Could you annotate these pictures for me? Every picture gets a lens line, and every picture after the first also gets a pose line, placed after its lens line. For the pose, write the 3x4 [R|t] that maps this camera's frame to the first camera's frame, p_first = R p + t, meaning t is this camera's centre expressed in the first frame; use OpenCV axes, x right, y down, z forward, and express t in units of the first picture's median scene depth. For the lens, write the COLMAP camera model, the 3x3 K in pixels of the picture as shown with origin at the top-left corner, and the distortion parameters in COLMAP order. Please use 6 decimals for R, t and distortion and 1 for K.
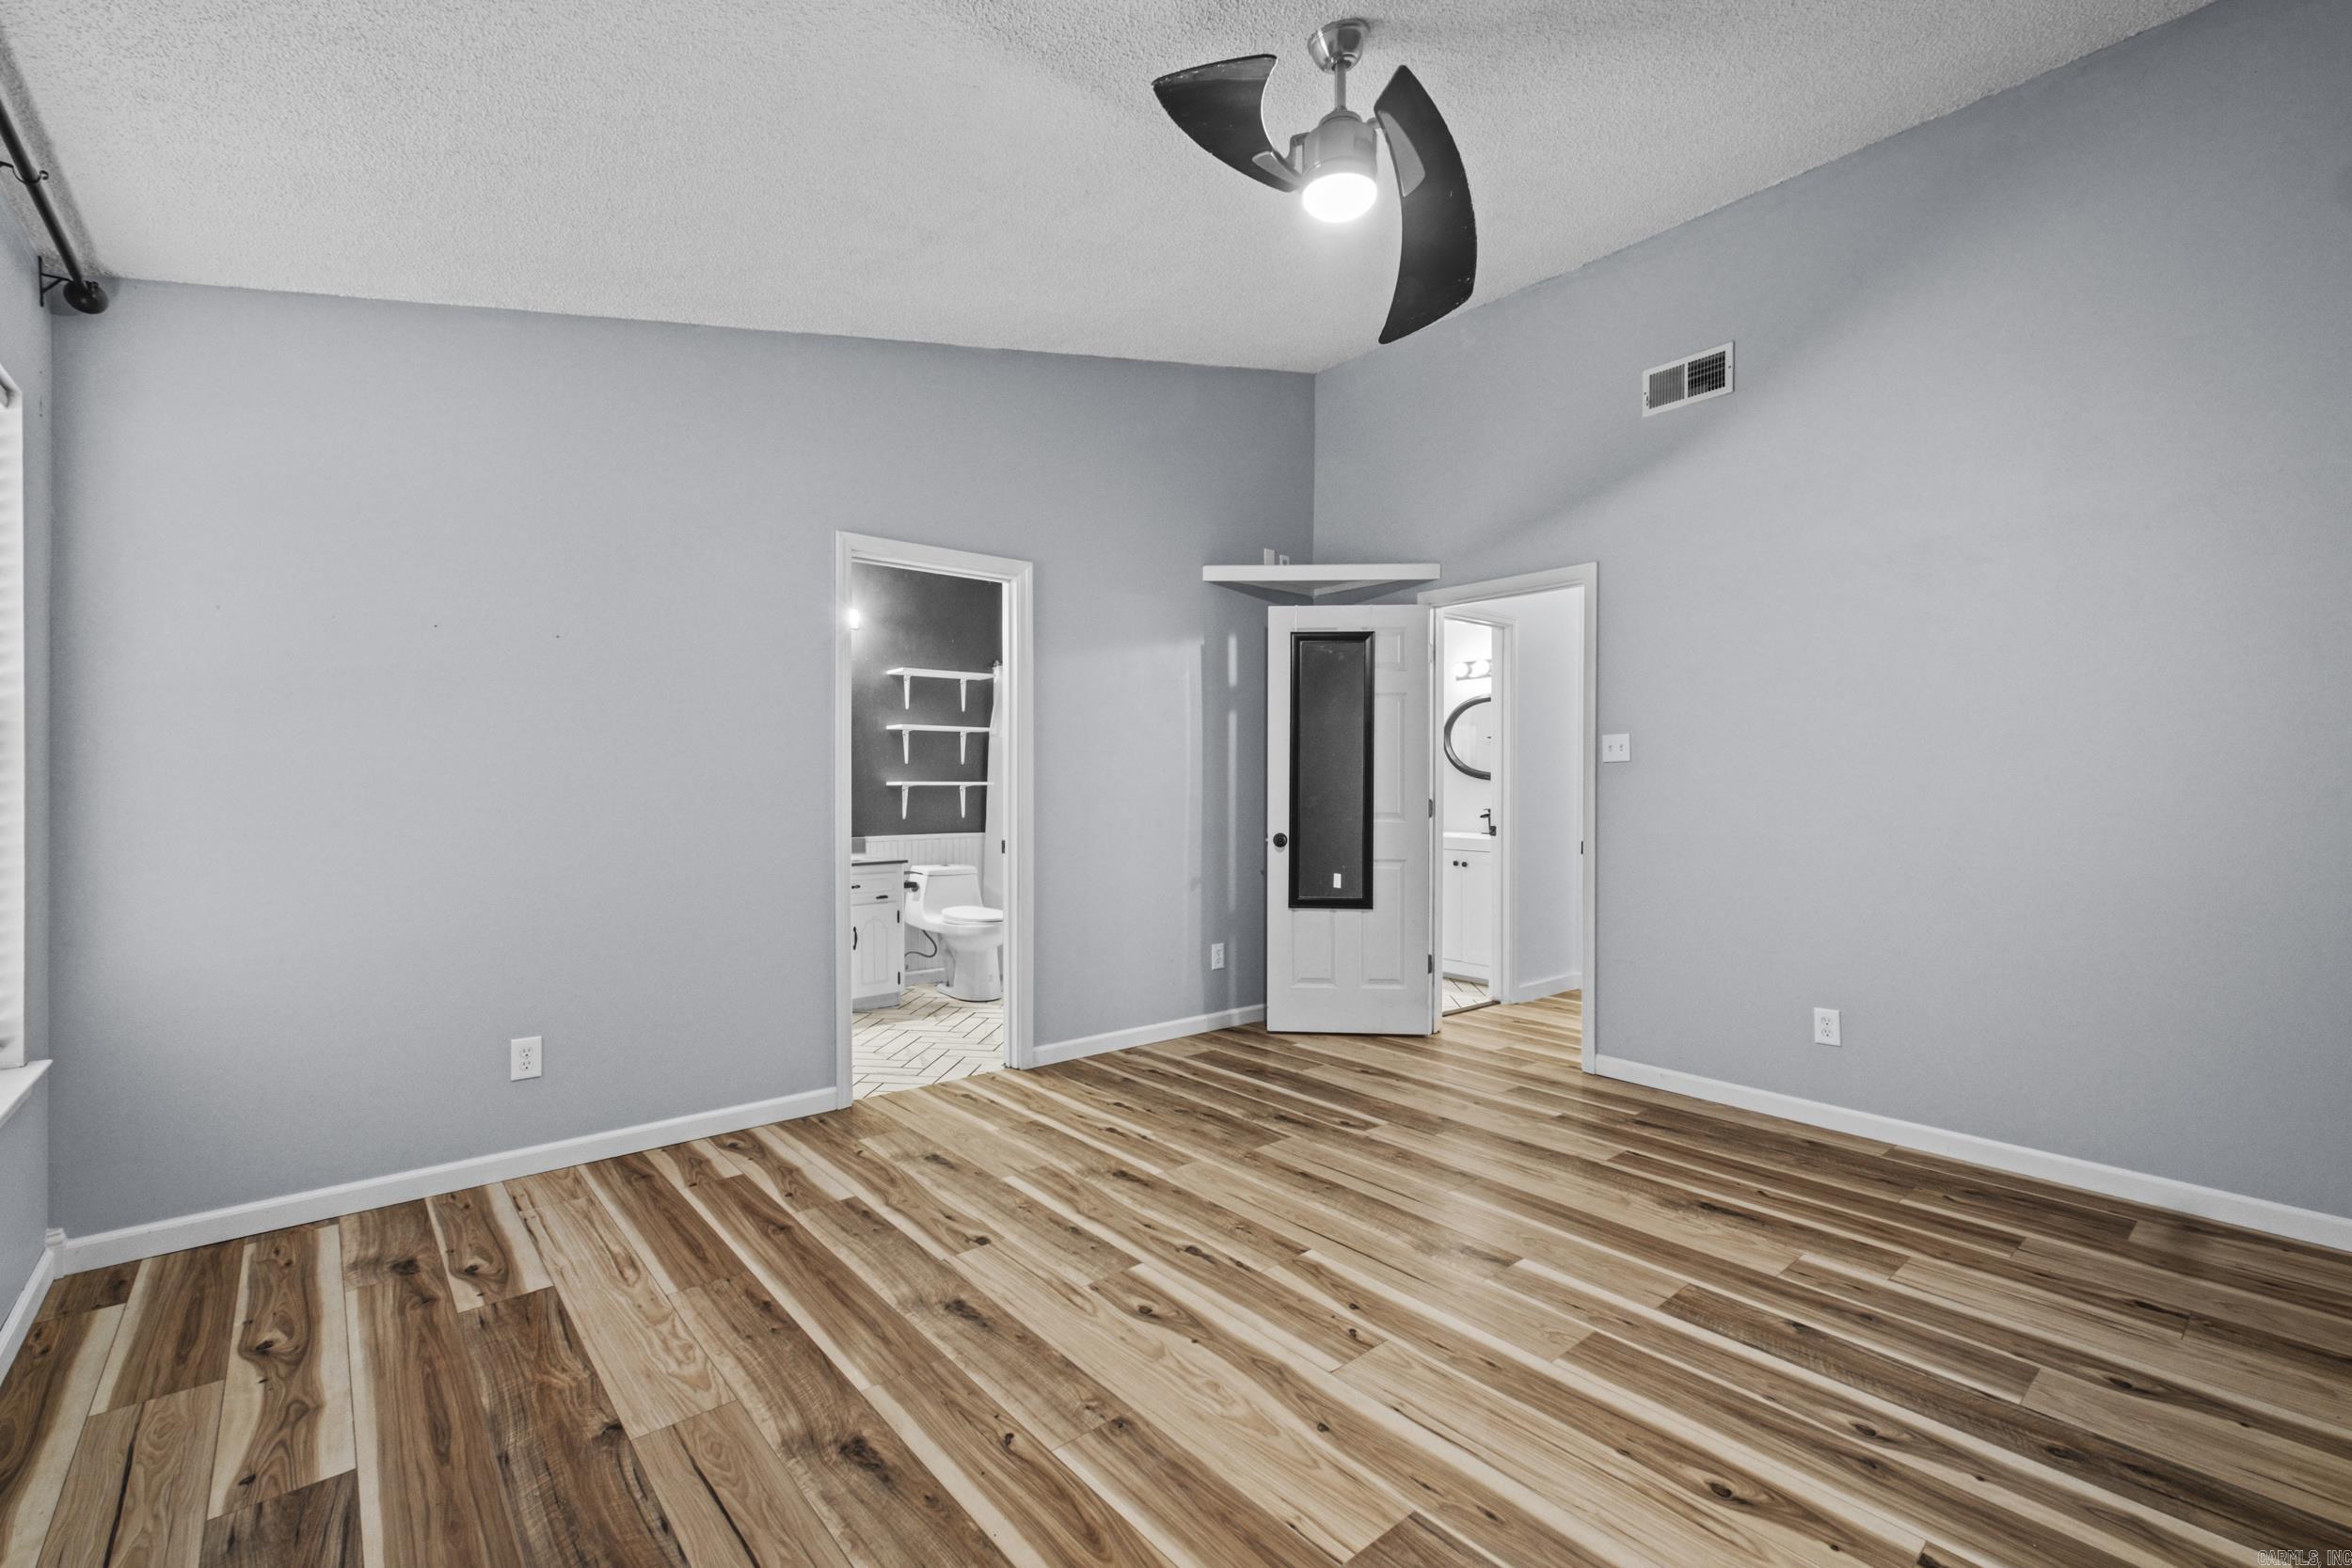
lens RADIAL K [[1028.5, 0, 1176.4], [0, 1028.5, 783.3], [0, 0, 1]] dist [0.007427, 0.000208]
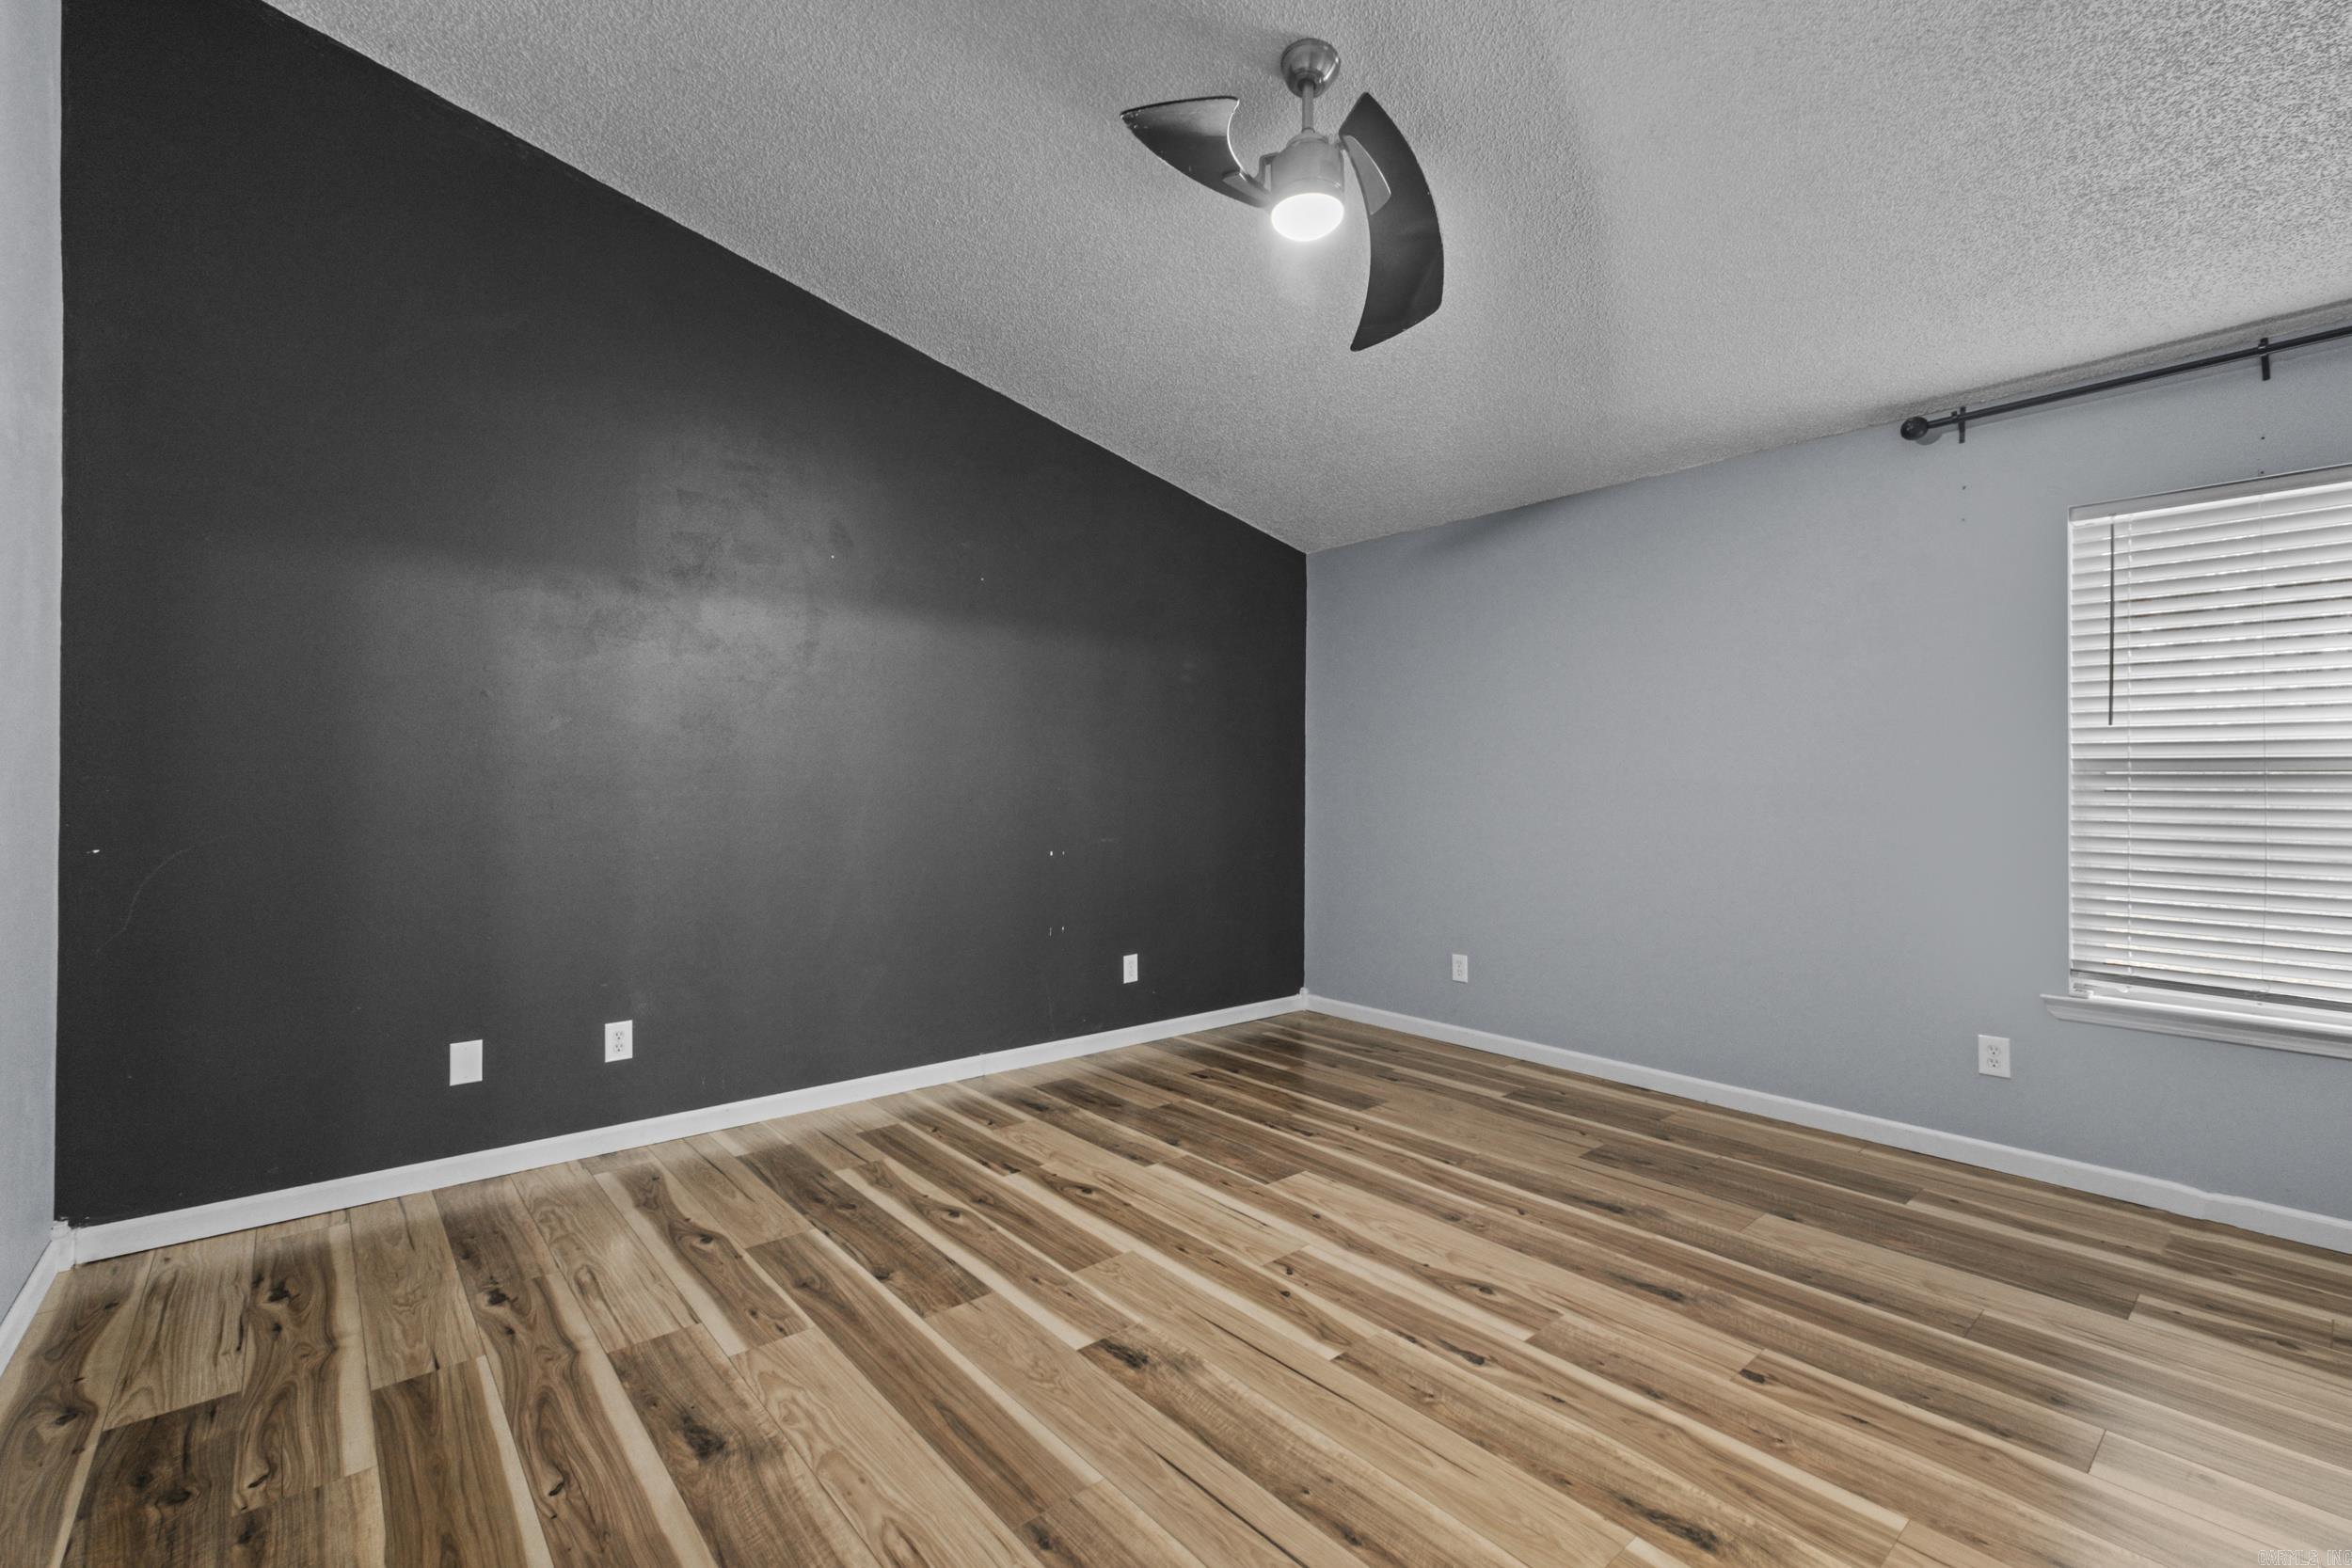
lens RADIAL K [[1028.5, 0, 1176.6], [0, 1028.5, 783.1], [0, 0, 1]] dist [0.007427, 0.000208]
pose [[-0.999979, -0.005810, -0.002965, 0.283620], [-0.005814, 0.999982, 0.001230, -0.002251], [0.002958, 0.001247, -0.999995, 2.002911]]
